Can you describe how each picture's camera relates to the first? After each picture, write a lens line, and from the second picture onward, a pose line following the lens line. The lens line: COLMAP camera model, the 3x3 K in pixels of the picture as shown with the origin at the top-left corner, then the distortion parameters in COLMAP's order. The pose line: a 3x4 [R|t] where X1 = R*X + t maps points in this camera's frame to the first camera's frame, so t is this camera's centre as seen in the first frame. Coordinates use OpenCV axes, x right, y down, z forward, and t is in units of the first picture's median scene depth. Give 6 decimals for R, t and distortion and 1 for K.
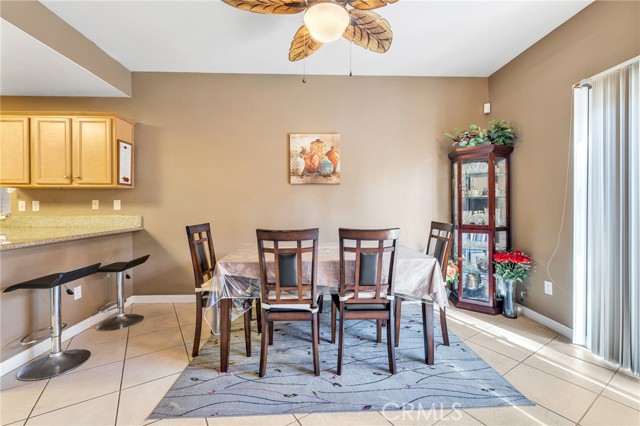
lens RADIAL K [[275.3, 0, 320.7], [0, 275.3, 210.1], [0, 0, 1]] dist [-0.005295, -0.000083]
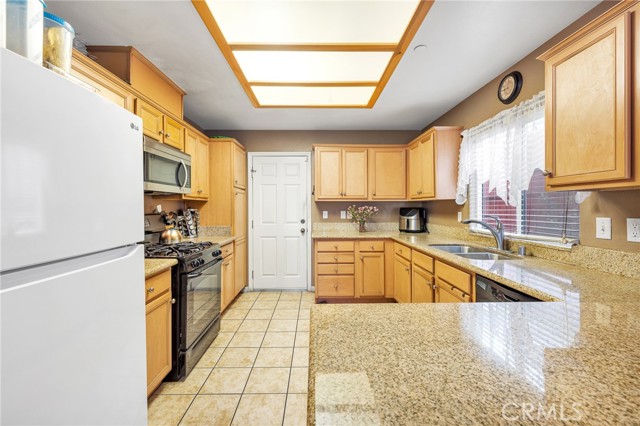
lens RADIAL K [[275.3, 0, 314.5], [0, 275.3, 201.8], [0, 0, 1]] dist [-0.005295, -0.000083]
pose [[-0.005701, -0.015314, -0.999866, -0.616829], [-0.015581, 0.999763, -0.015223, -0.046570], [0.999862, 0.015492, -0.005938, 0.500510]]
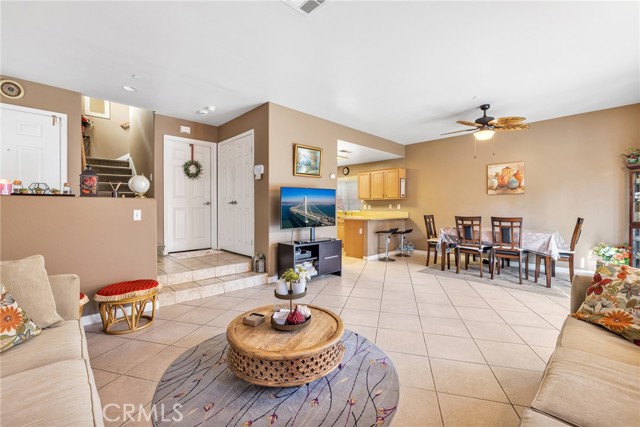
lens RADIAL K [[275.3, 0, 318.1], [0, 275.3, 209.0], [0, 0, 1]] dist [-0.005295, -0.000083]
pose [[0.673304, 0.007313, -0.739330, 0.485795], [-0.012131, 0.999926, -0.001156, 0.010946], [0.739266, 0.009747, 0.673343, -1.026234]]
